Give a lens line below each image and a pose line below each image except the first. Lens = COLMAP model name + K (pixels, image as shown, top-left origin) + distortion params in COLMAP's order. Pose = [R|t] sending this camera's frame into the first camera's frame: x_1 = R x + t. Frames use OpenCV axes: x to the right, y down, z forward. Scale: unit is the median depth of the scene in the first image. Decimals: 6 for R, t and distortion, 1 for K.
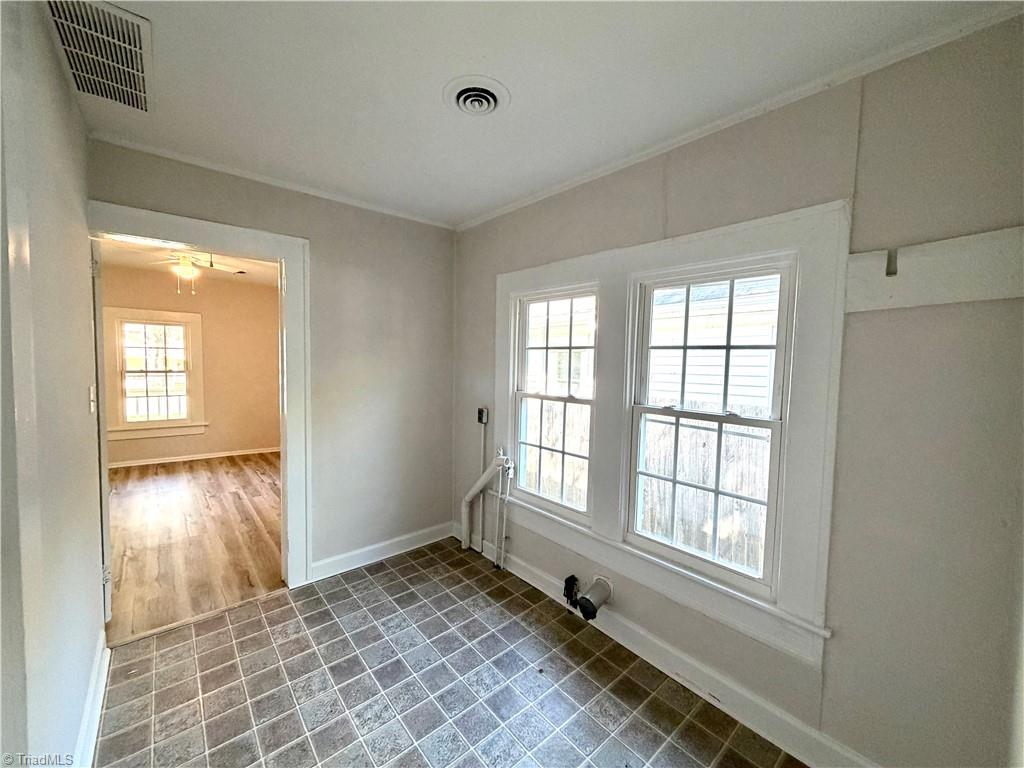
lens RADIAL K [[409.4, 0, 510.5], [0, 409.4, 383.9], [0, 0, 1]] dist [0.001188, -0.000083]
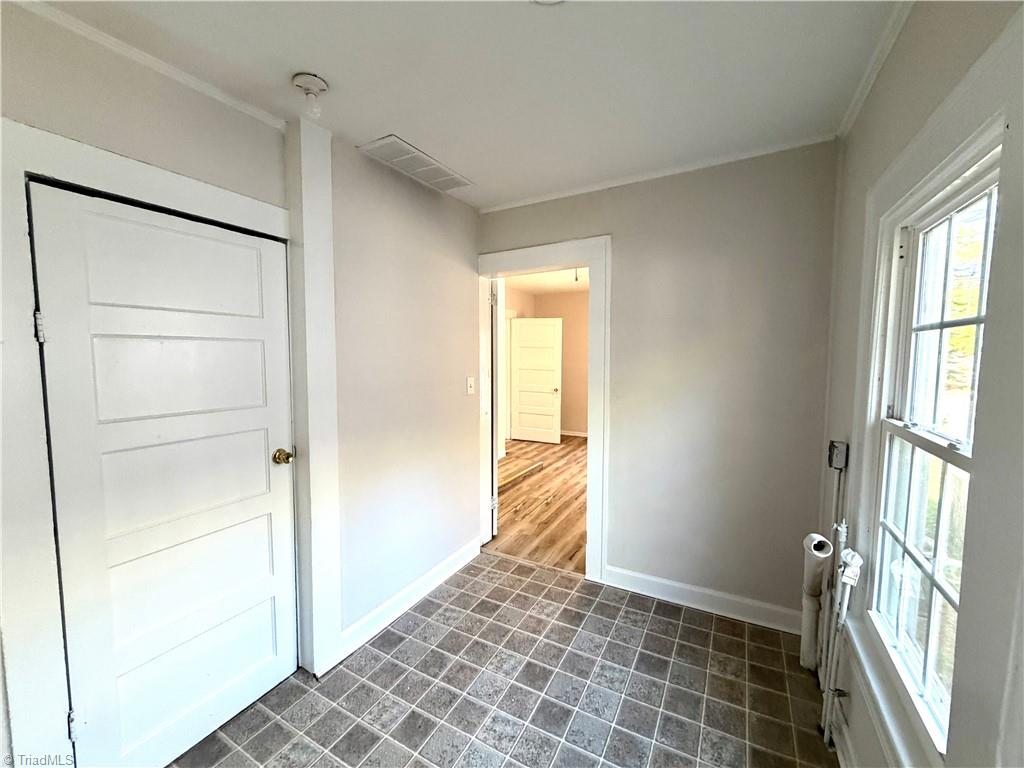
lens RADIAL K [[409.4, 0, 510.5], [0, 409.4, 383.9], [0, 0, 1]] dist [0.001188, -0.000083]
pose [[0.336871, 0.047278, -0.940363, 0.377930], [-0.041554, 0.998512, 0.035316, -0.024999], [0.940633, 0.027179, 0.338334, 0.481767]]
